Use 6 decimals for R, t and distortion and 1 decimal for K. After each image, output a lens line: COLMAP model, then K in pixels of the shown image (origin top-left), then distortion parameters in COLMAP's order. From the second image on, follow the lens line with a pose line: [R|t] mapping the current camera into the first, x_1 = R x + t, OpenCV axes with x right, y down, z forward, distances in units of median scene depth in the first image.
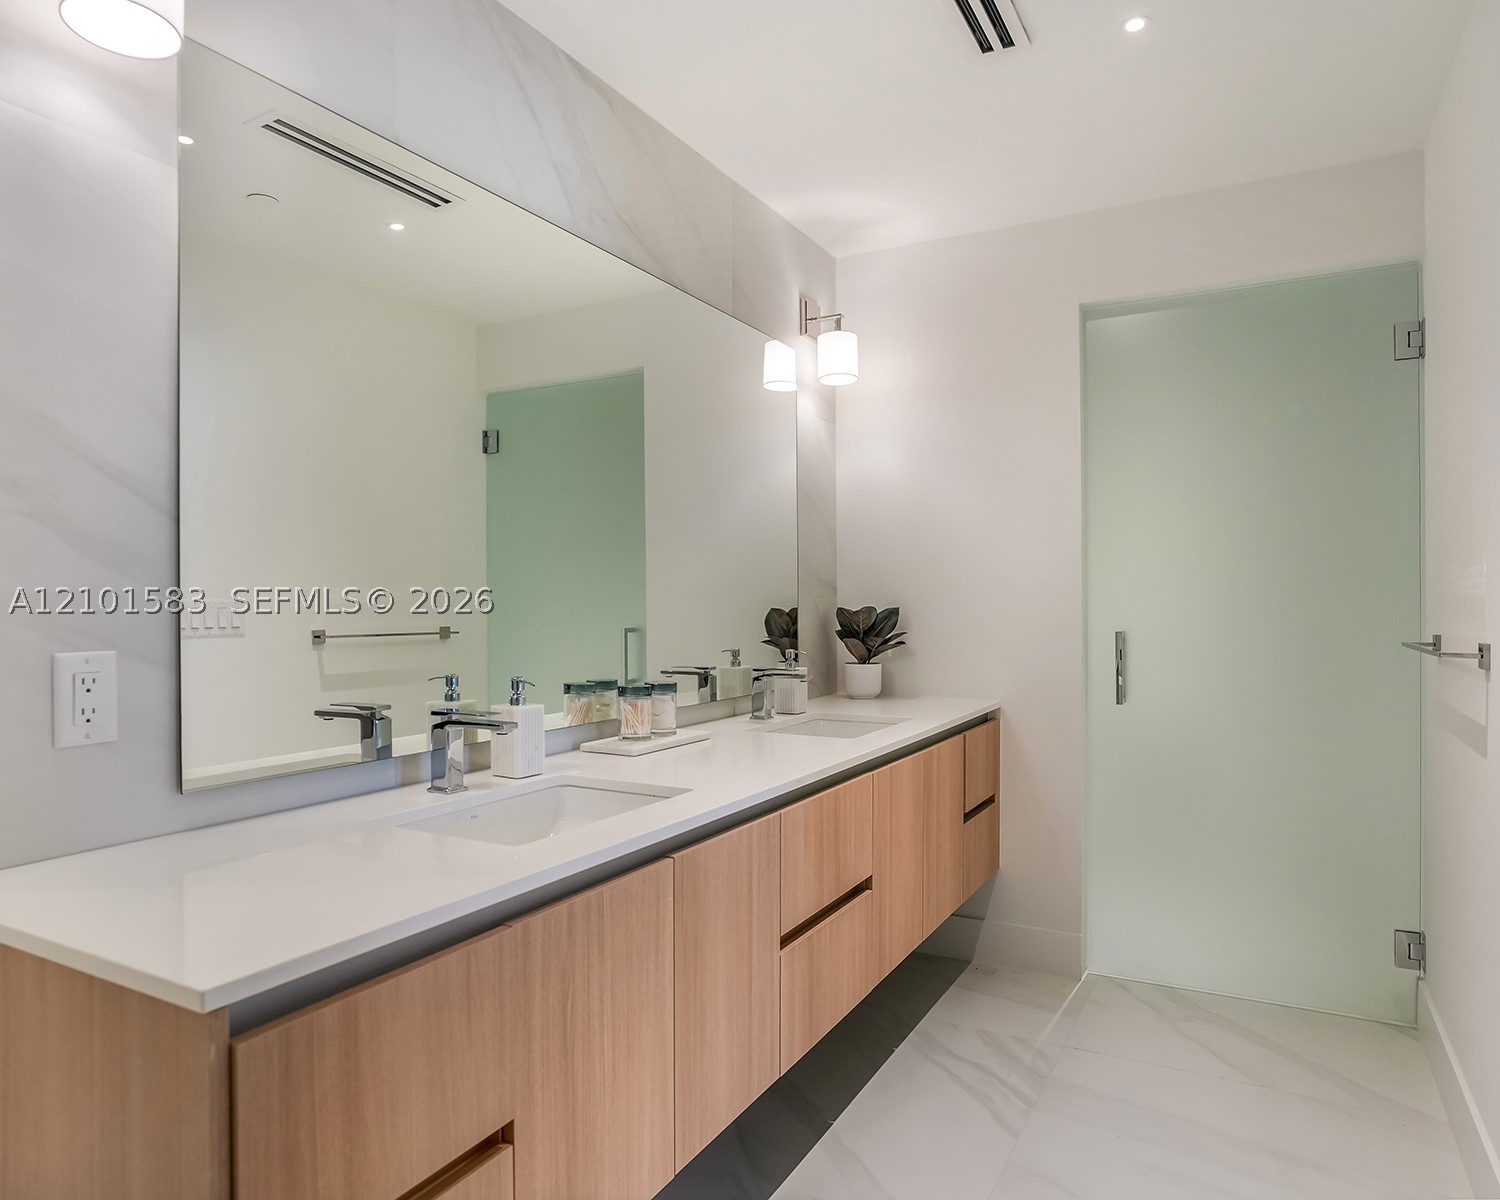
lens RADIAL K [[971.0, 0, 753.9], [0, 971.0, 607.4], [0, 0, 1]] dist [0.026889, 0.000180]
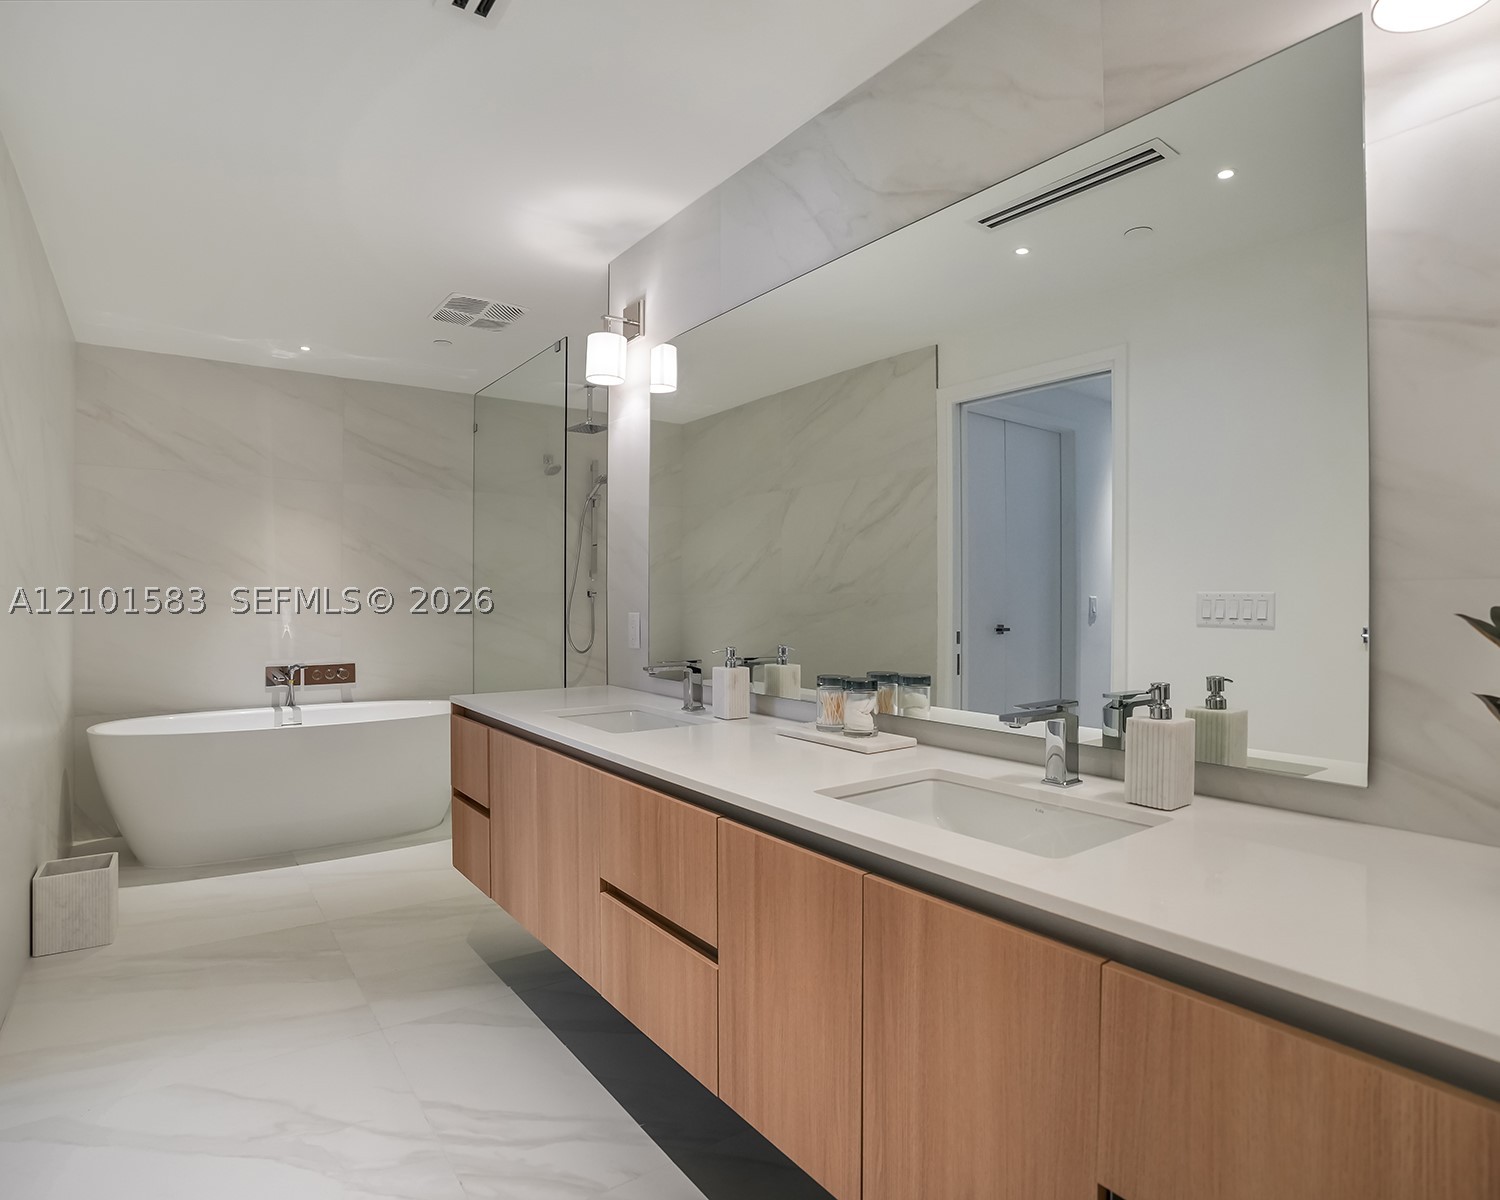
lens RADIAL K [[855.6, 0, 750.0], [0, 855.6, 600.0], [0, 0, 1]] dist [-0.002813, 0.001354]
pose [[-0.437180, 0.003497, -0.899367, 1.148091], [-0.005399, 0.999964, 0.006513, -0.005612], [0.899358, 0.007704, -0.437145, 2.107174]]
